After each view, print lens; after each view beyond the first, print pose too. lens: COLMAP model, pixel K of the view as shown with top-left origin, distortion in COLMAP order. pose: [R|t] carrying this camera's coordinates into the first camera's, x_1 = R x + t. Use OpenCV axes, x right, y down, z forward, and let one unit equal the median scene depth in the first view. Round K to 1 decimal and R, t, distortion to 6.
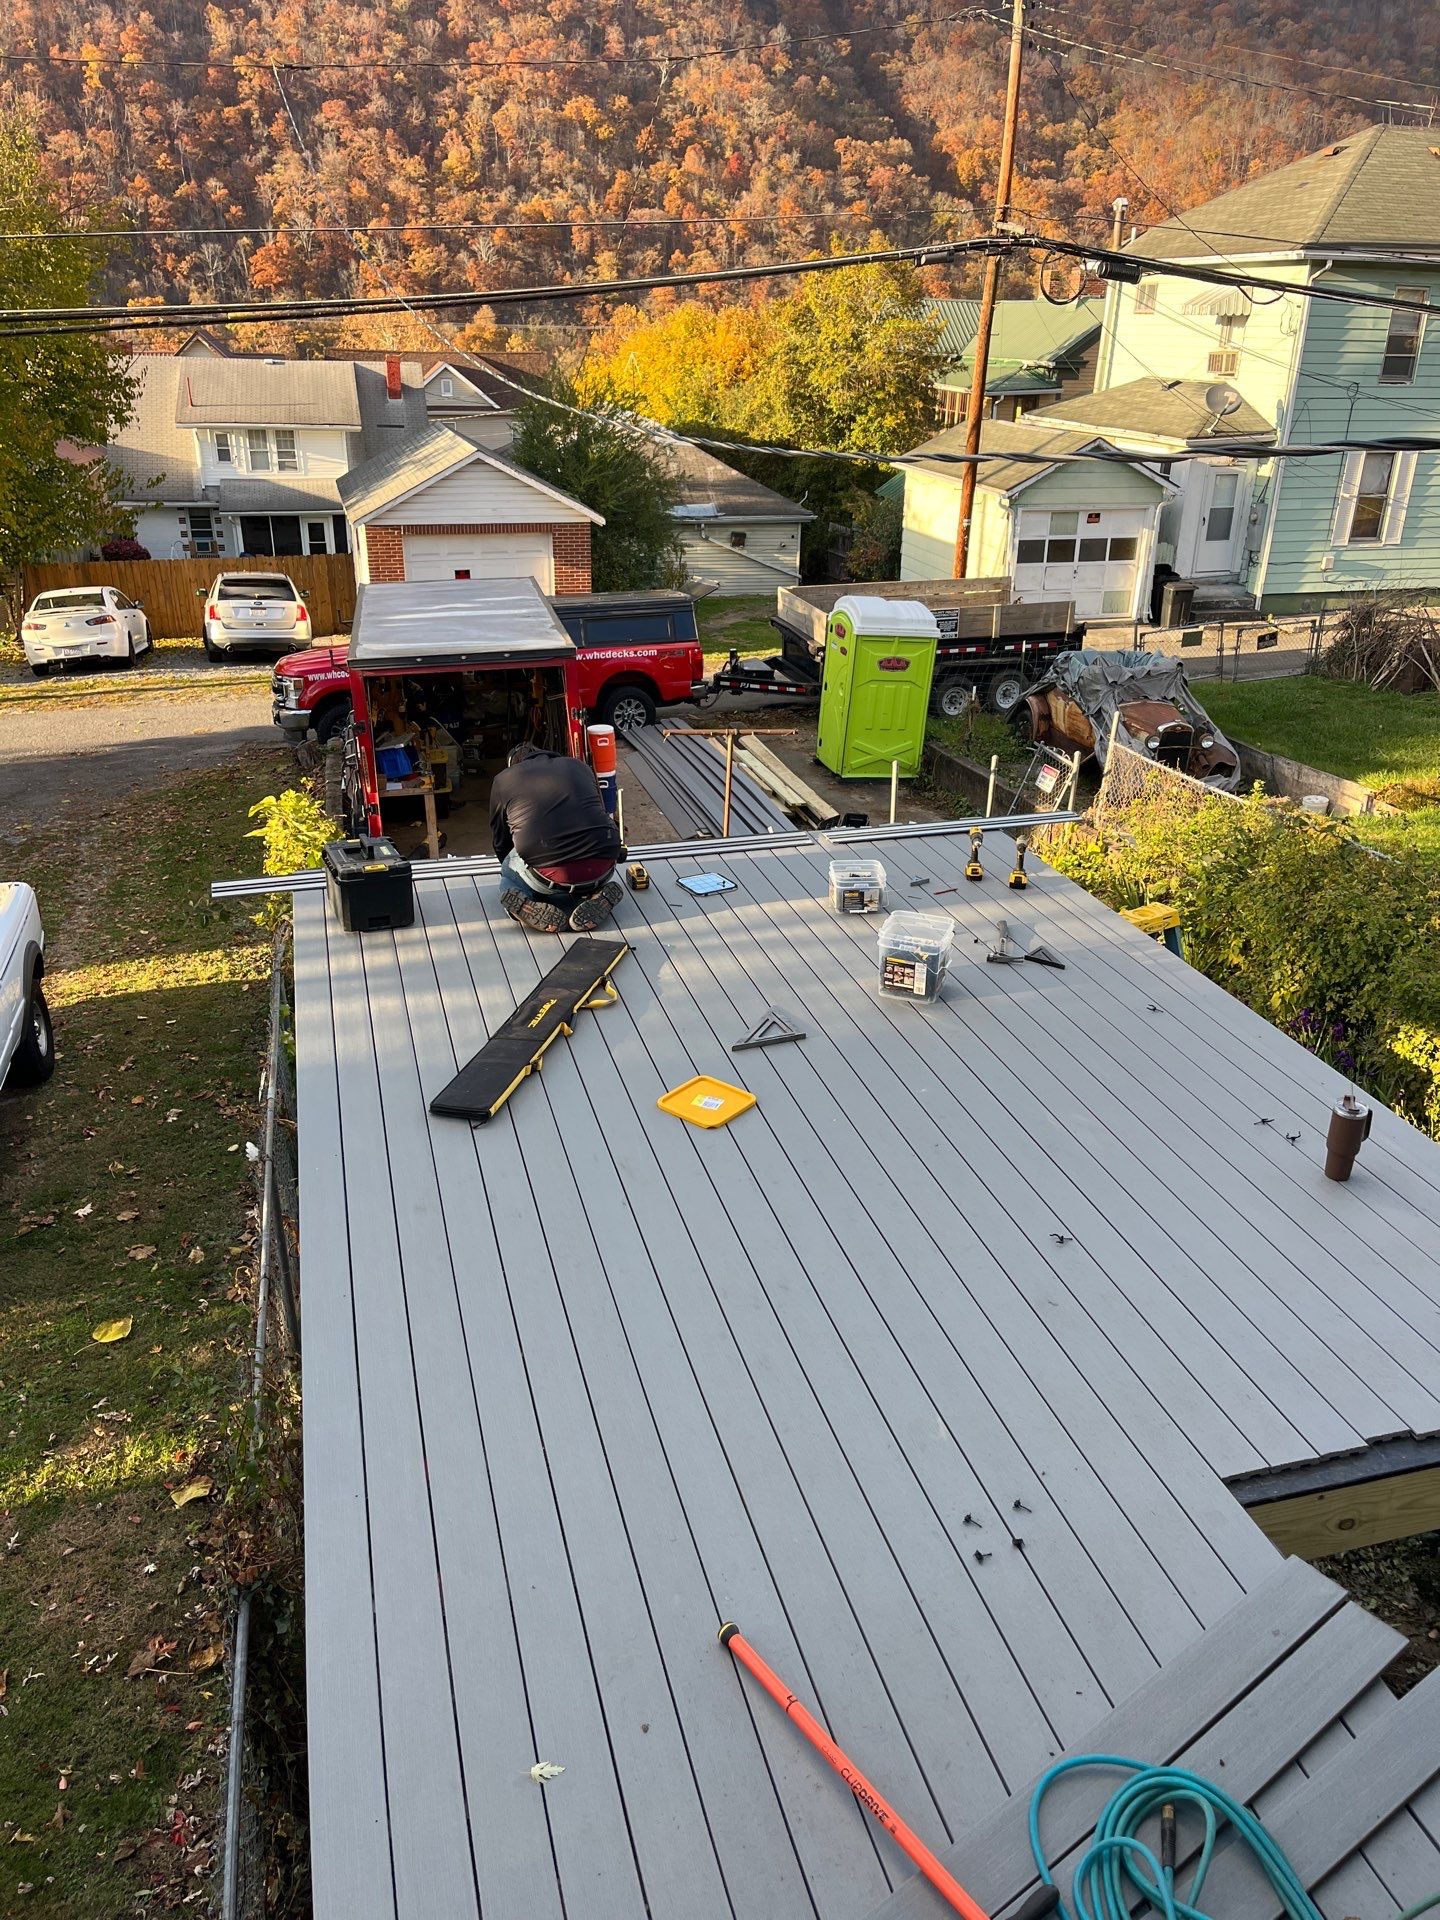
lens RADIAL K [[1393.2, 0, 715.9], [0, 1393.2, 956.4], [0, 0, 1]] dist [-0.004756, -0.009751]
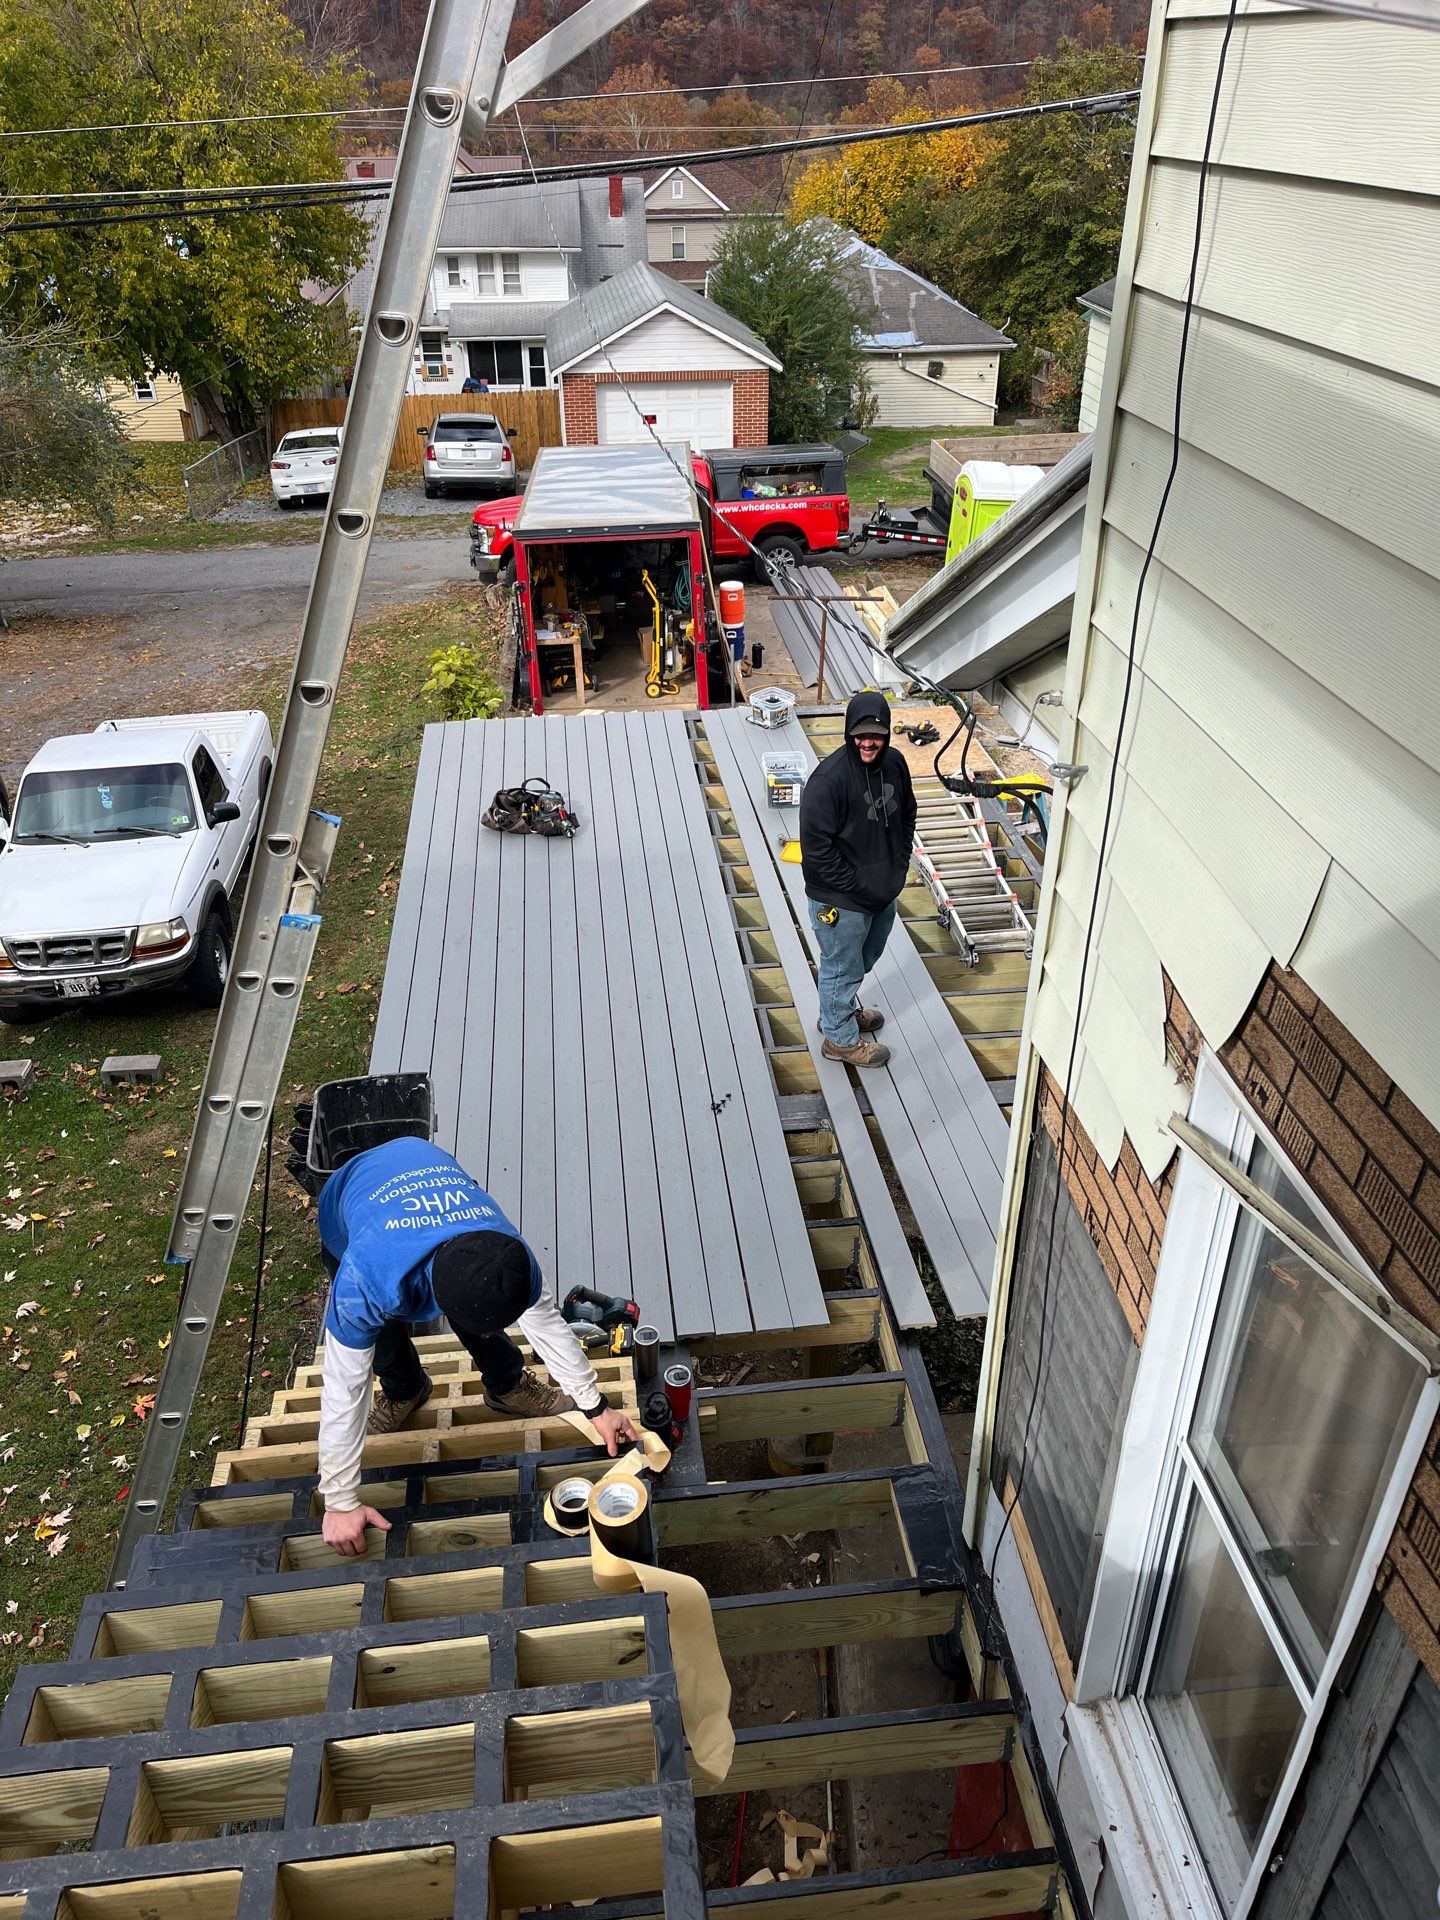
lens RADIAL K [[1393.2, 0, 725.9], [0, 1393.2, 964.3], [0, 0, 1]] dist [-0.004756, -0.009751]
pose [[0.986577, 0.069295, -0.147865, 0.070644], [-0.047886, 0.988459, 0.143721, -0.011400], [0.156118, -0.134711, 0.978509, -0.122040]]
